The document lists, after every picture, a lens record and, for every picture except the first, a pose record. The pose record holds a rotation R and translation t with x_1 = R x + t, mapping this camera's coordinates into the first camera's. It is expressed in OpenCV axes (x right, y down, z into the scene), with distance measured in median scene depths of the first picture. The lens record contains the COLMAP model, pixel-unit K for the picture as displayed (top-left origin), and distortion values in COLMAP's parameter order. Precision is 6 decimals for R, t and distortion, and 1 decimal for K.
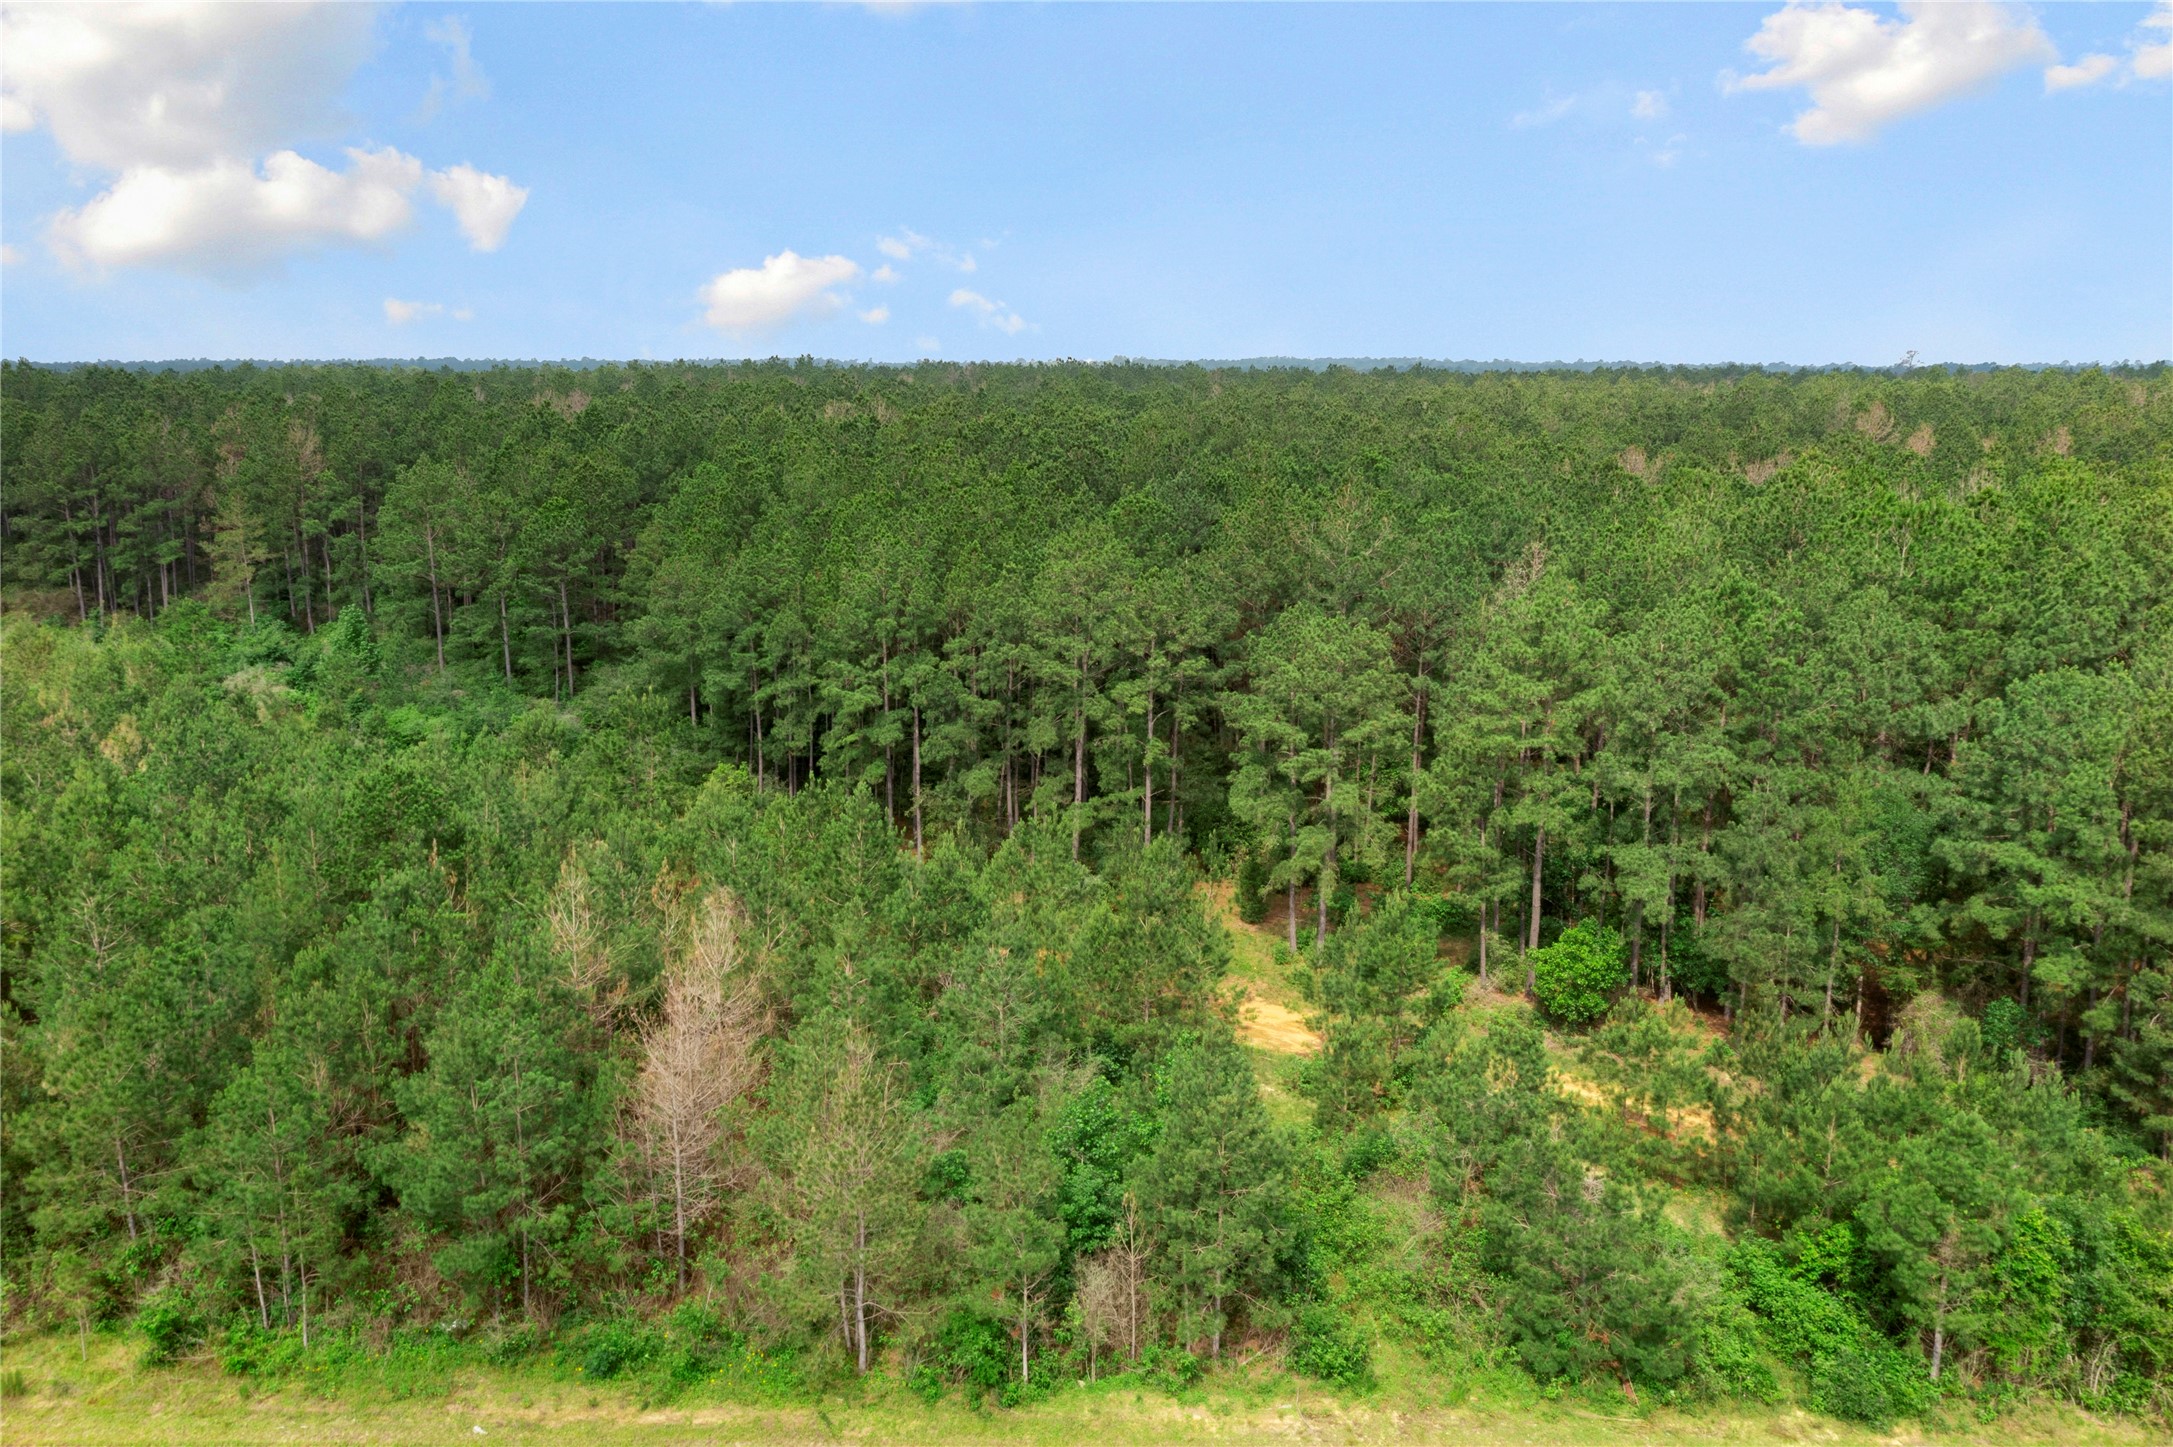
lens RADIAL K [[1759.5, 0, 1086.5], [0, 1759.5, 723.5], [0, 0, 1]] dist [0.003901, 0.005948]
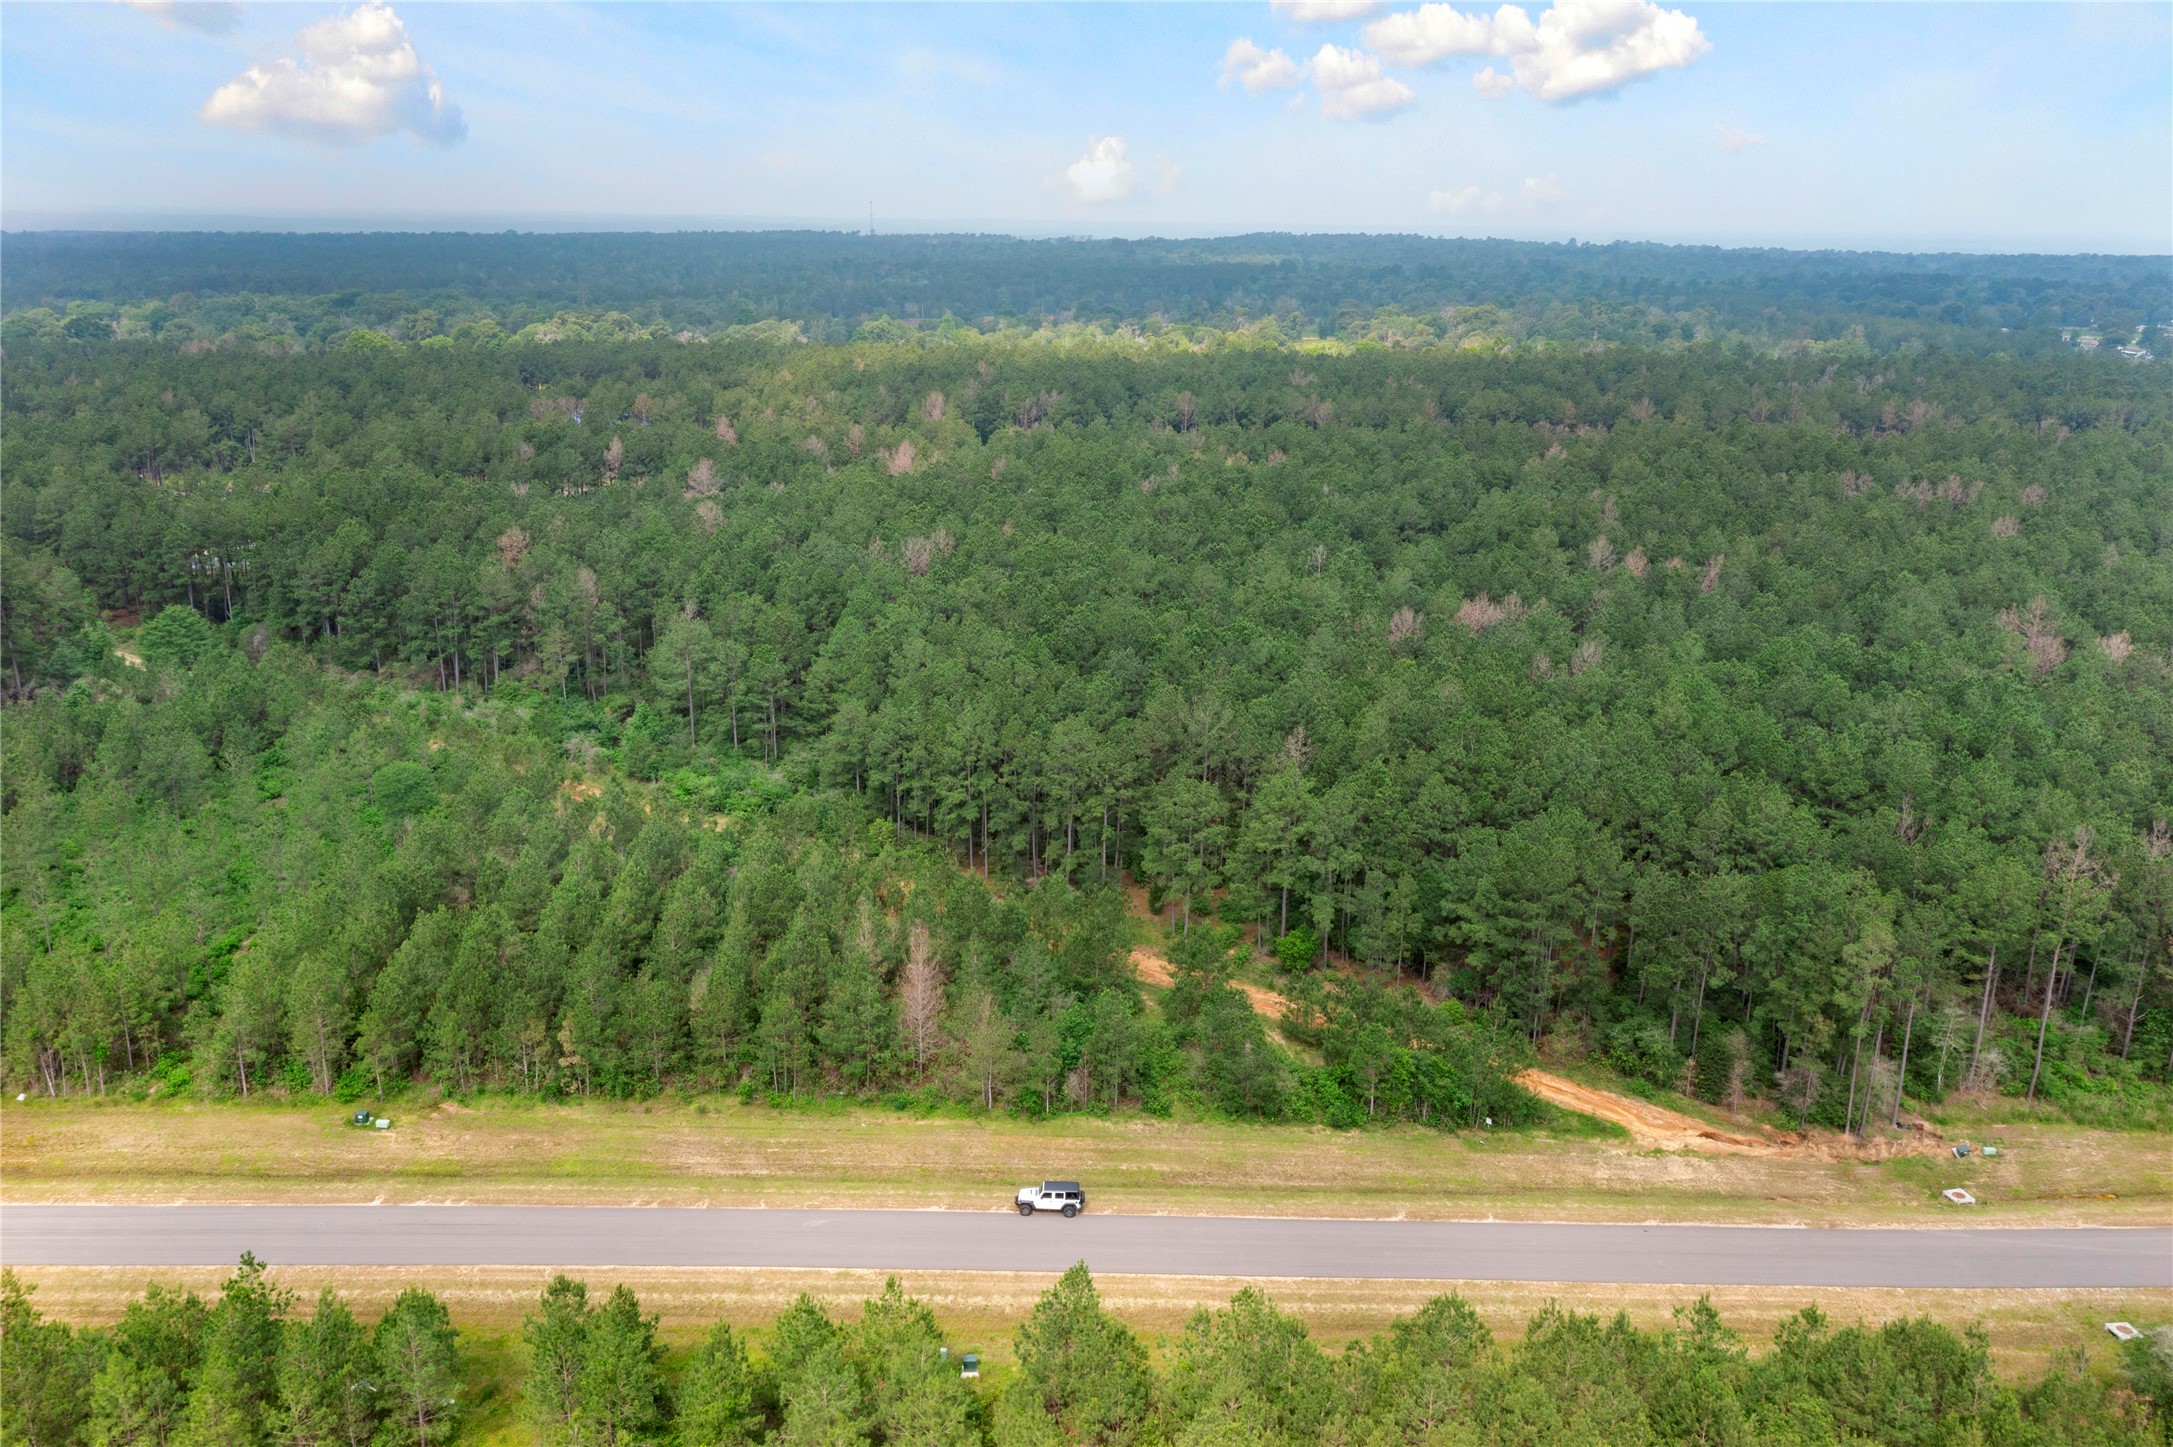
lens RADIAL K [[1759.5, 0, 1086.5], [0, 1759.5, 723.5], [0, 0, 1]] dist [0.003901, 0.005948]
pose [[0.999953, 0.008743, 0.004076, 0.007332], [-0.009048, 0.996604, 0.081844, -0.327684], [-0.003347, -0.081877, 0.996637, -1.198985]]
